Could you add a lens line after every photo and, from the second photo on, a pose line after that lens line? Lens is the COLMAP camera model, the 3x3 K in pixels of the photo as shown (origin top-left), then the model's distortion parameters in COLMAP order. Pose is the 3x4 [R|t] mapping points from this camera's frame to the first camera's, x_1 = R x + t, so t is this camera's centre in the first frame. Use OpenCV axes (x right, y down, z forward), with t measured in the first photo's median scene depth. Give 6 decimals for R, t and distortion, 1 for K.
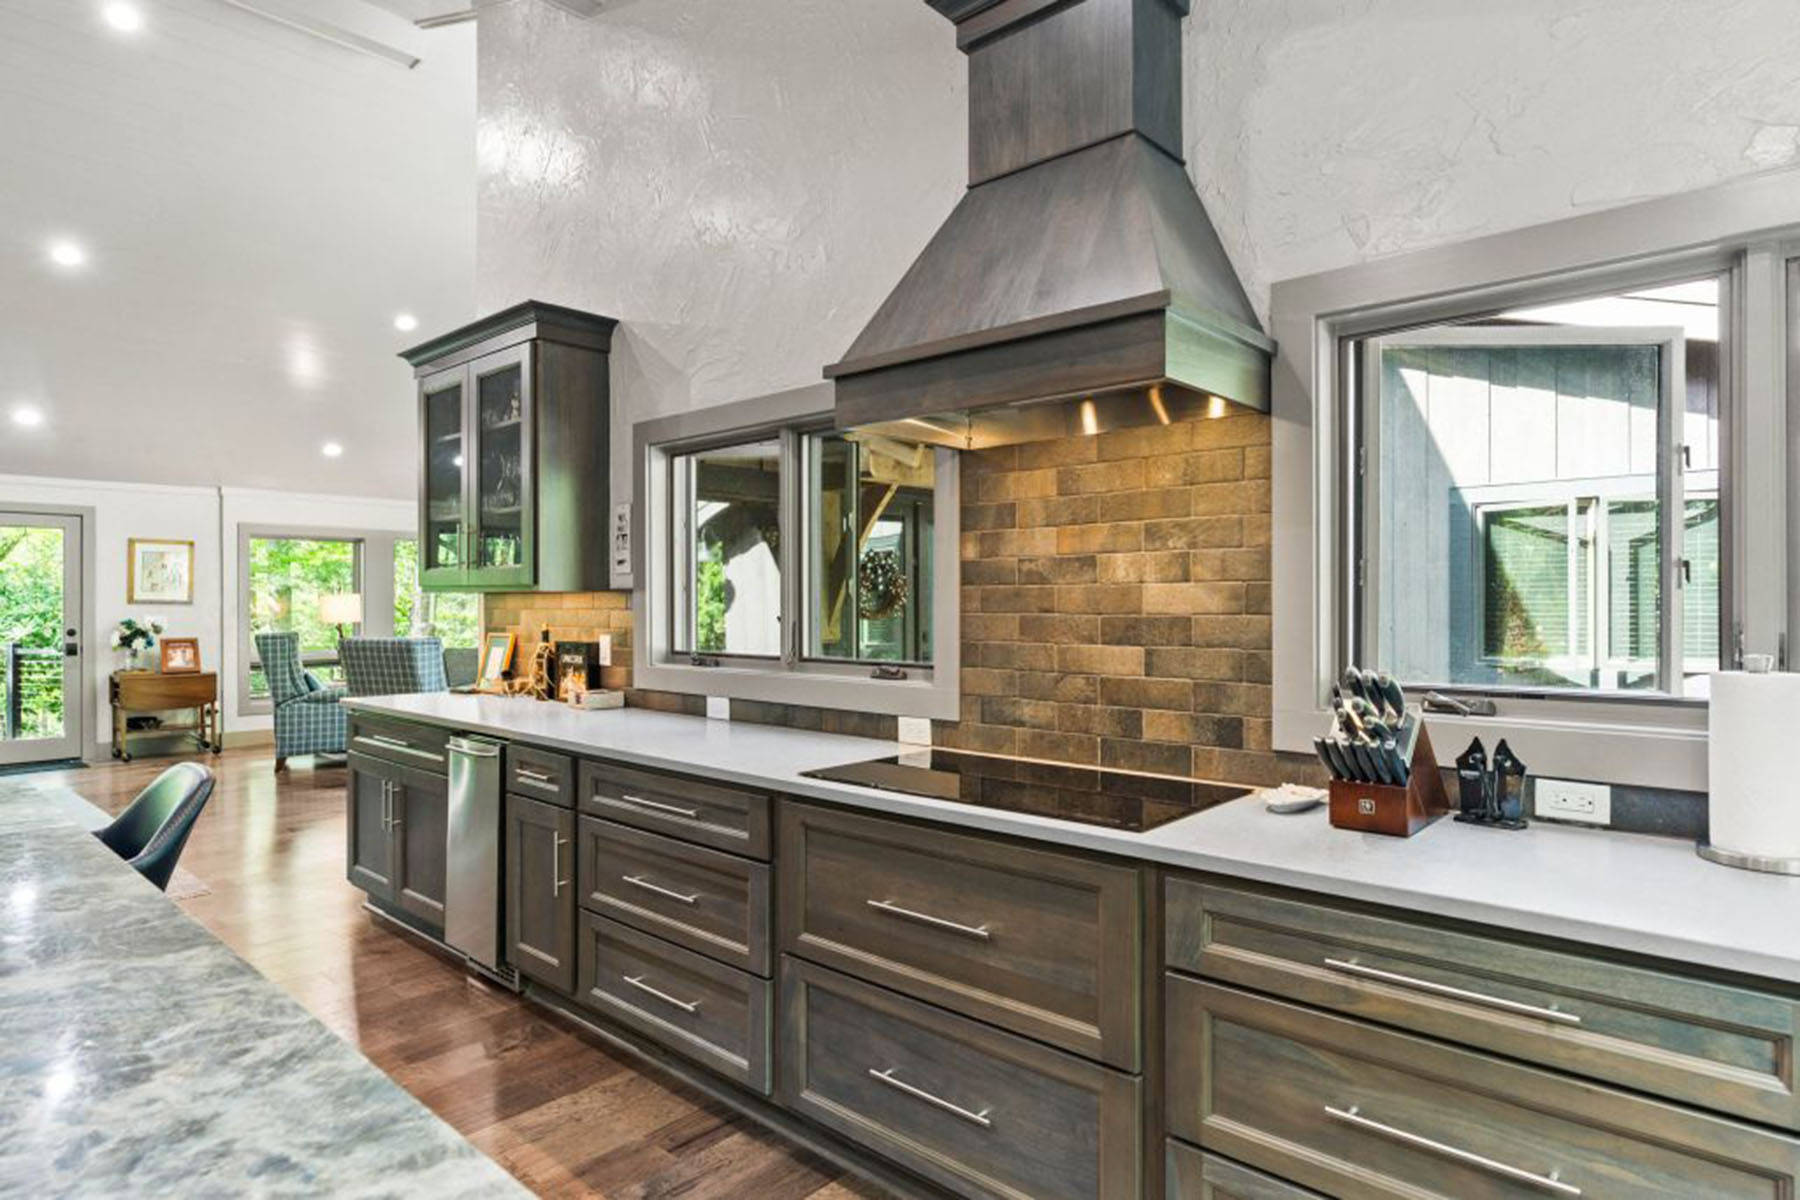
lens RADIAL K [[979.2, 0, 894.3], [0, 979.2, 601.9], [0, 0, 1]] dist [-0.016566, -0.000032]
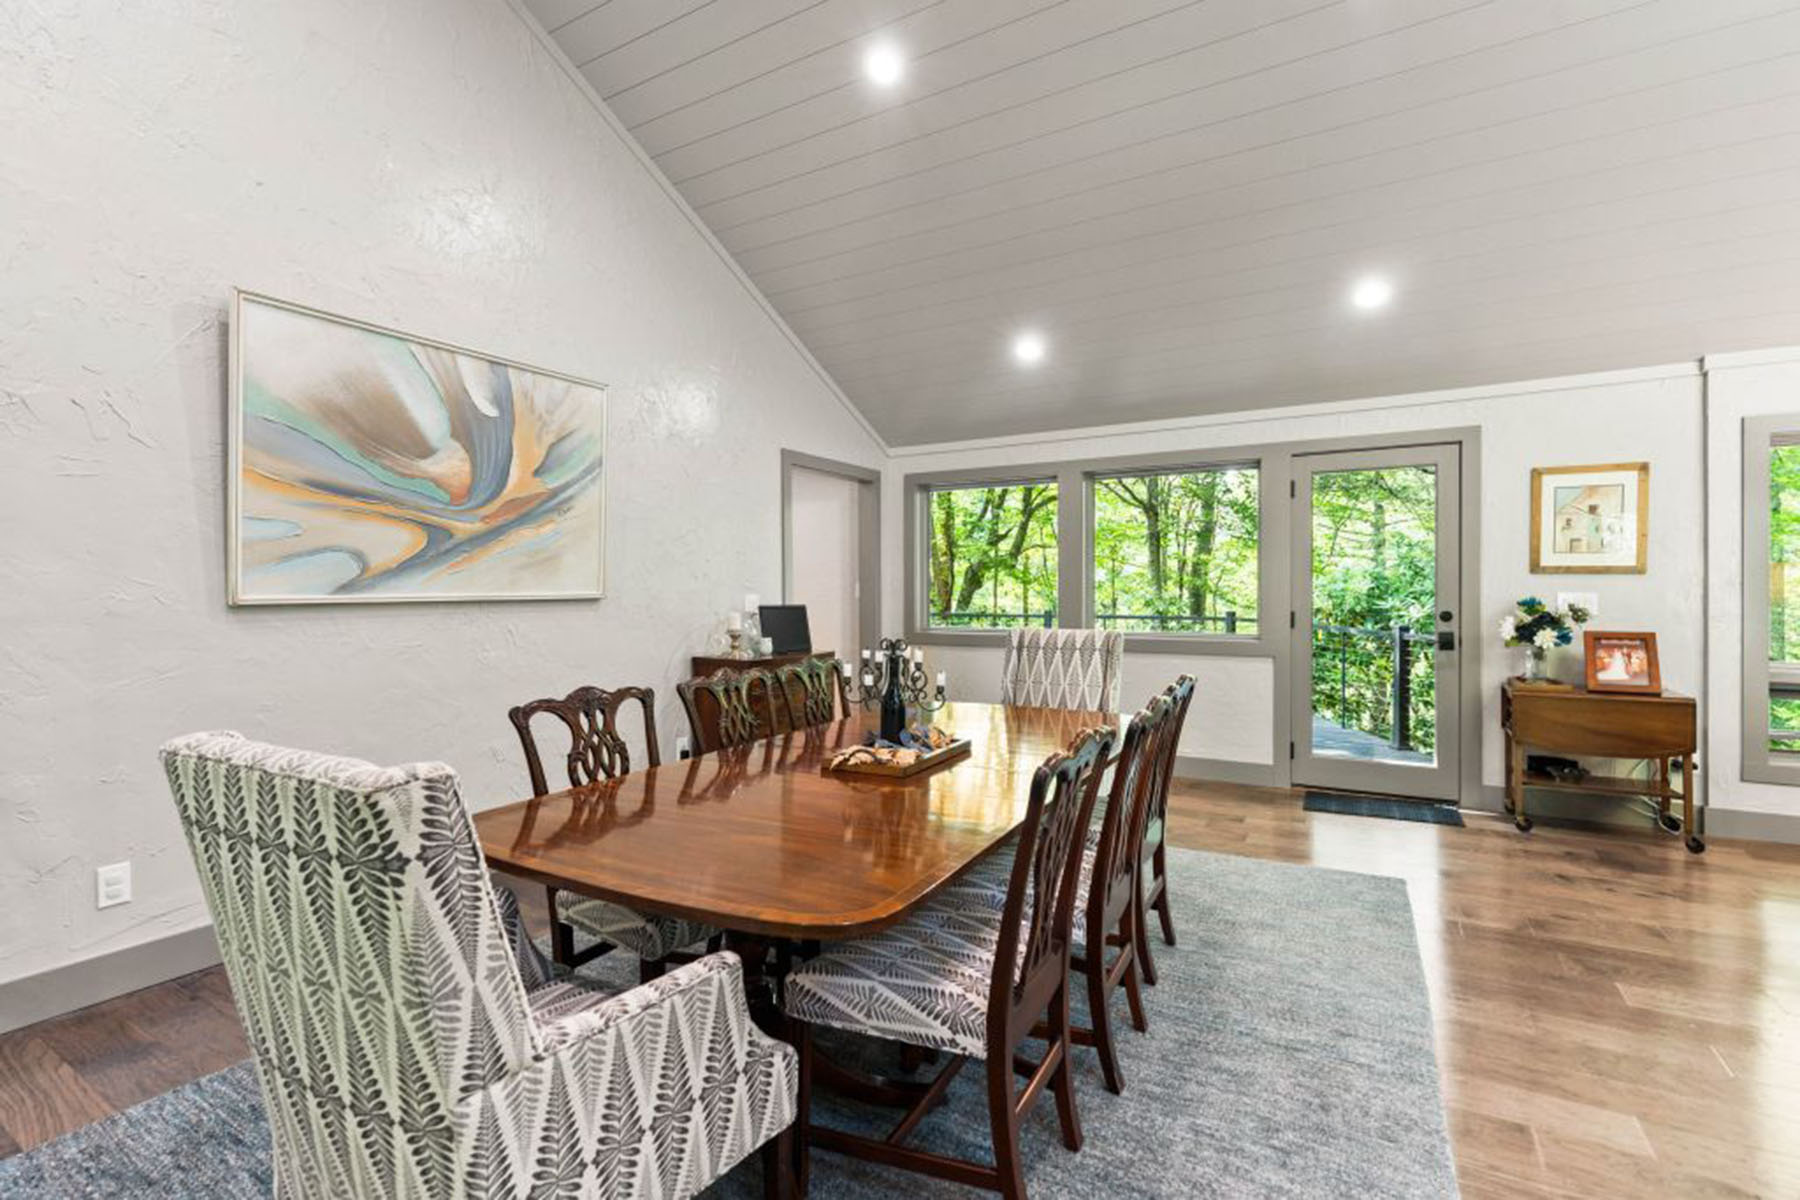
lens RADIAL K [[810.0, 0, 890.2], [0, 810.0, 593.4], [0, 0, 1]] dist [-0.011940, 0.003441]
pose [[0.192844, 0.004355, -0.981220, -0.357900], [0.003124, 0.999982, 0.005052, 0.011314], [0.981224, -0.004039, 0.192827, 0.490787]]
